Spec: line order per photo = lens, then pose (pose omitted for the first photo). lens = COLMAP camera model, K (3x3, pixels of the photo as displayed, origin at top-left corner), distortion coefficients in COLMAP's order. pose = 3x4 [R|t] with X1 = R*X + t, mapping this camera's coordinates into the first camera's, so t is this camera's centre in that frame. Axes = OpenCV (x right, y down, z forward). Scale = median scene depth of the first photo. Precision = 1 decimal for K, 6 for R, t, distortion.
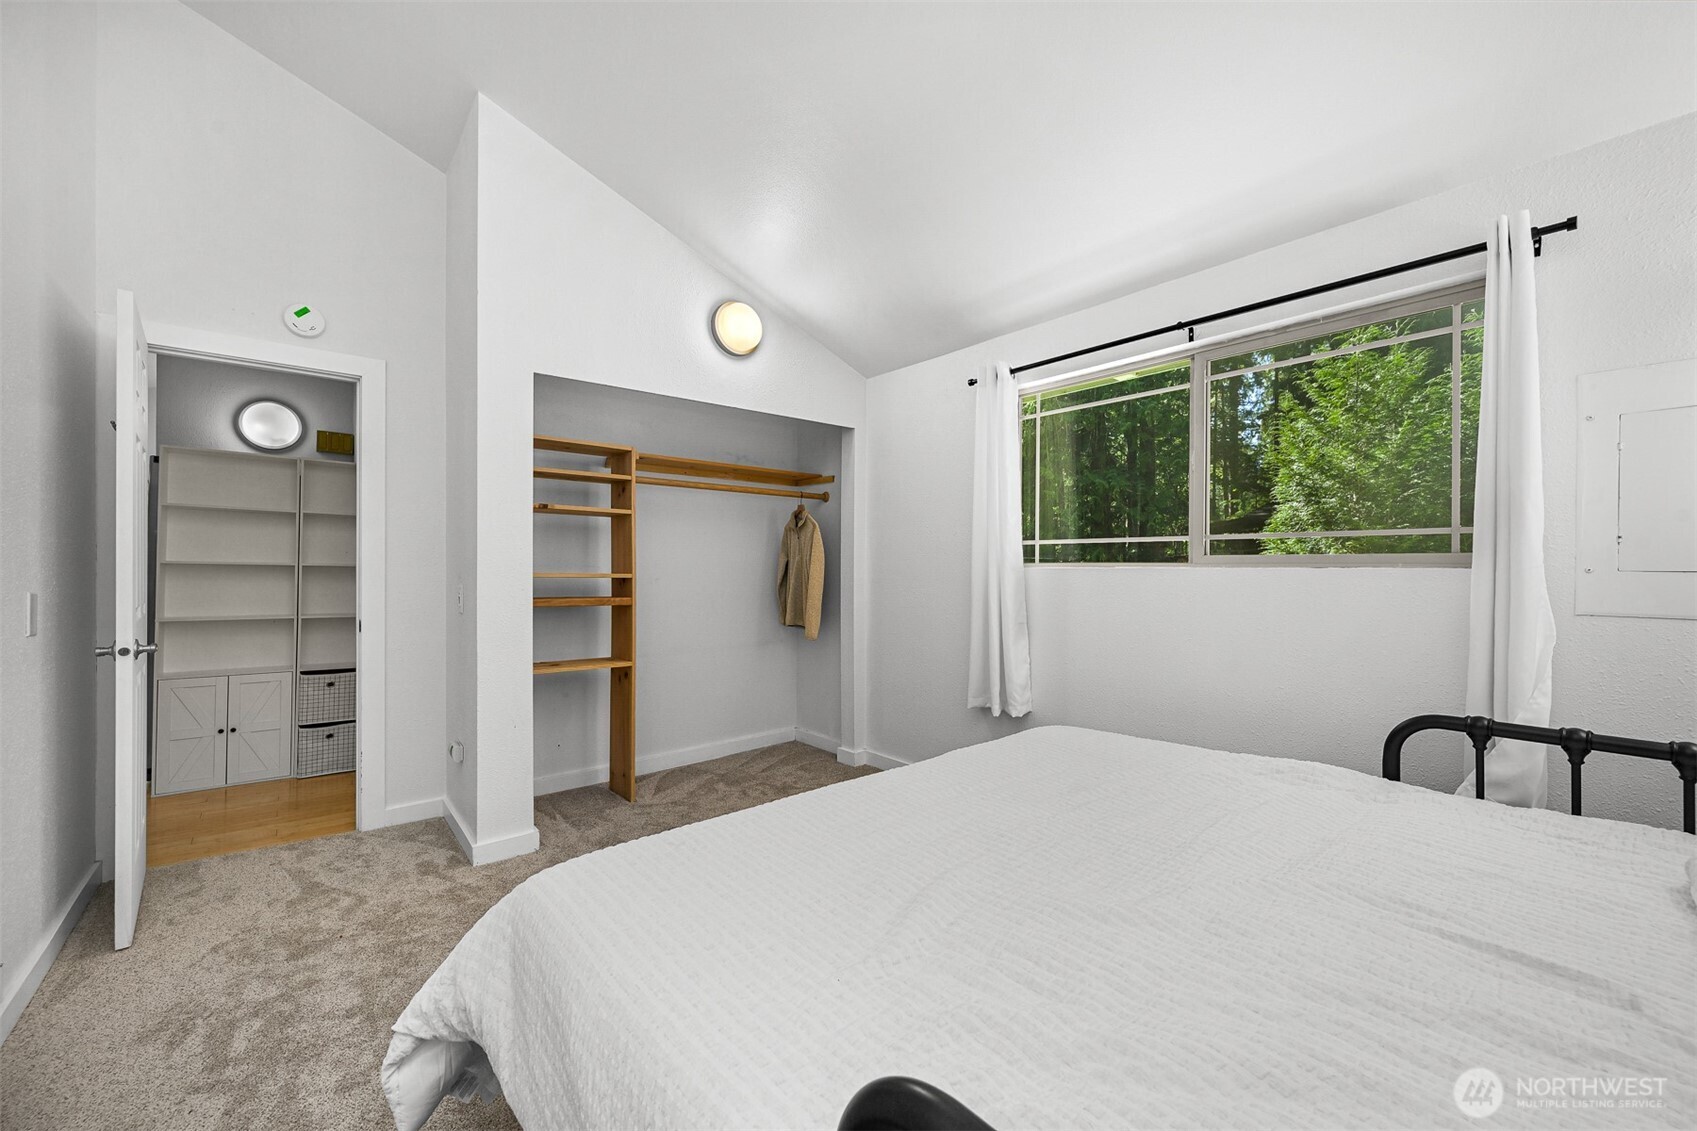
lens RADIAL K [[666.8, 0, 854.3], [0, 666.8, 560.6], [0, 0, 1]] dist [0.000012, -0.000137]
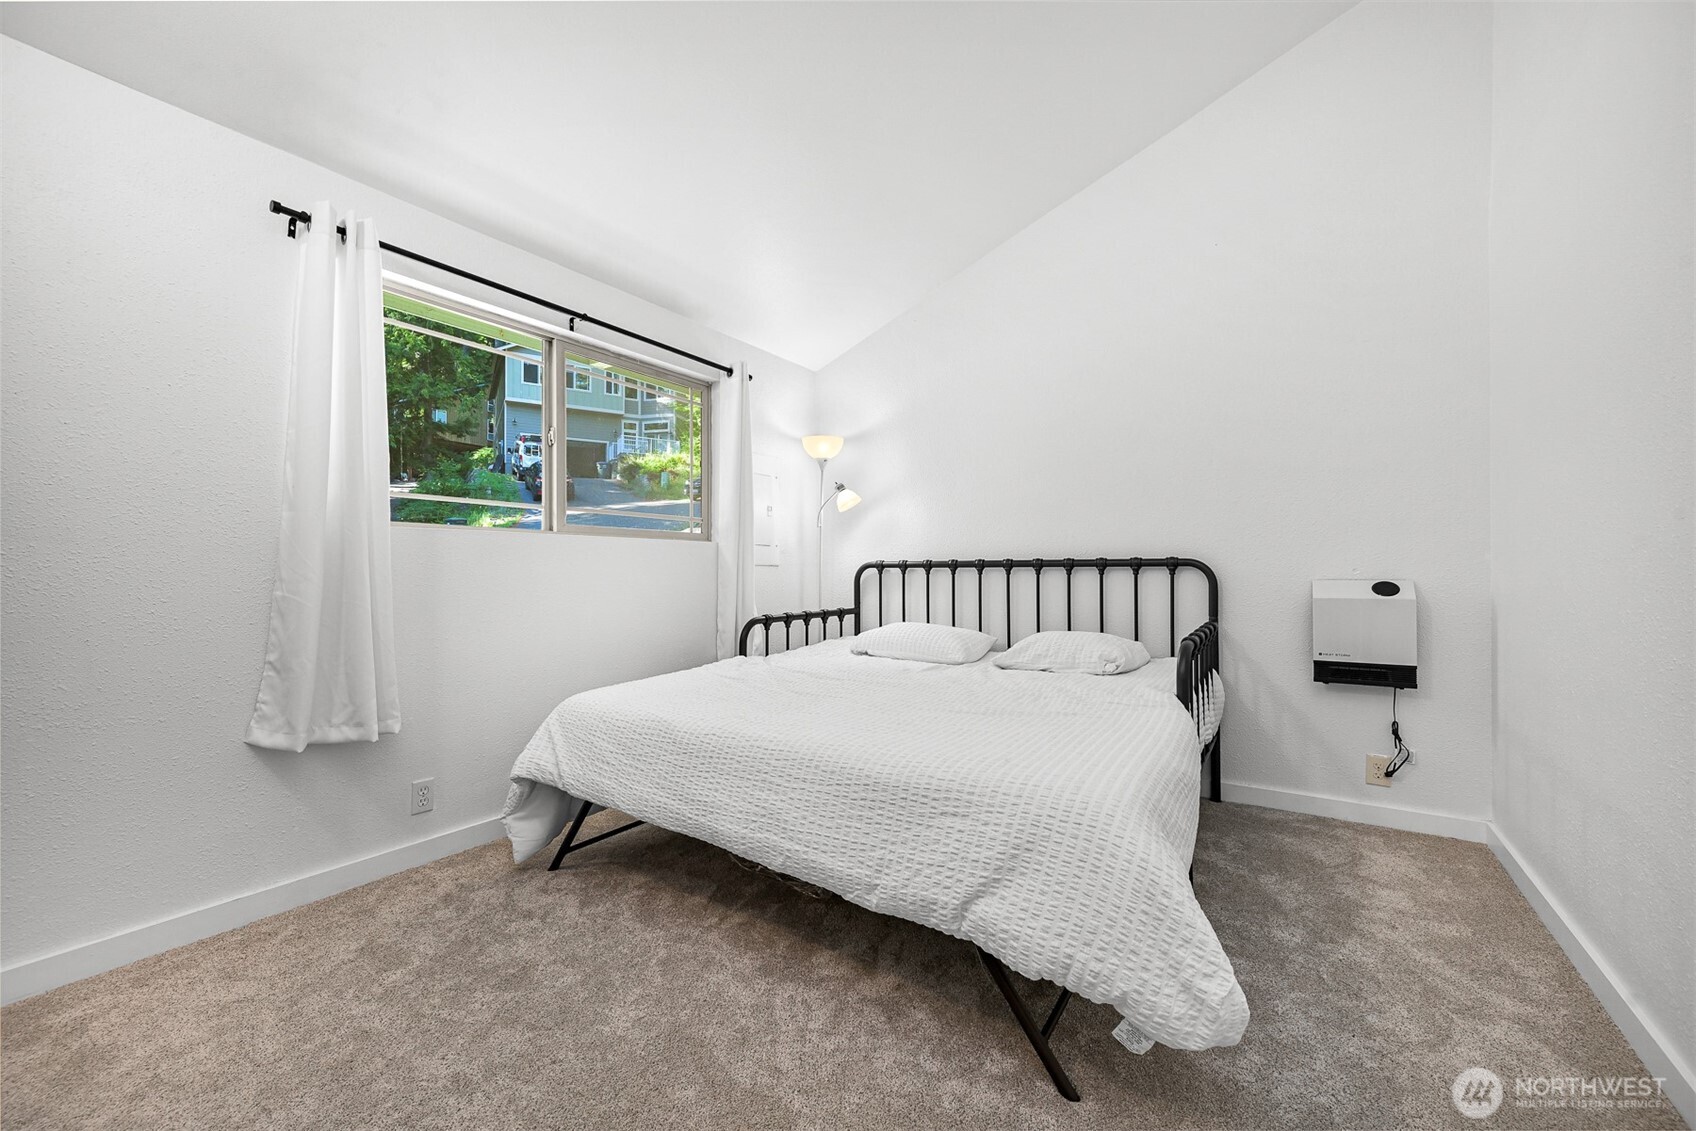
lens RADIAL K [[666.4, 0, 853.8], [0, 666.4, 560.6], [0, 0, 1]] dist [0.000012, -0.000137]
pose [[-0.282152, -0.010274, 0.959315, -0.921693], [-0.037188, 0.999308, -0.000235, 0.050021], [-0.958649, -0.035741, -0.282338, 1.119652]]
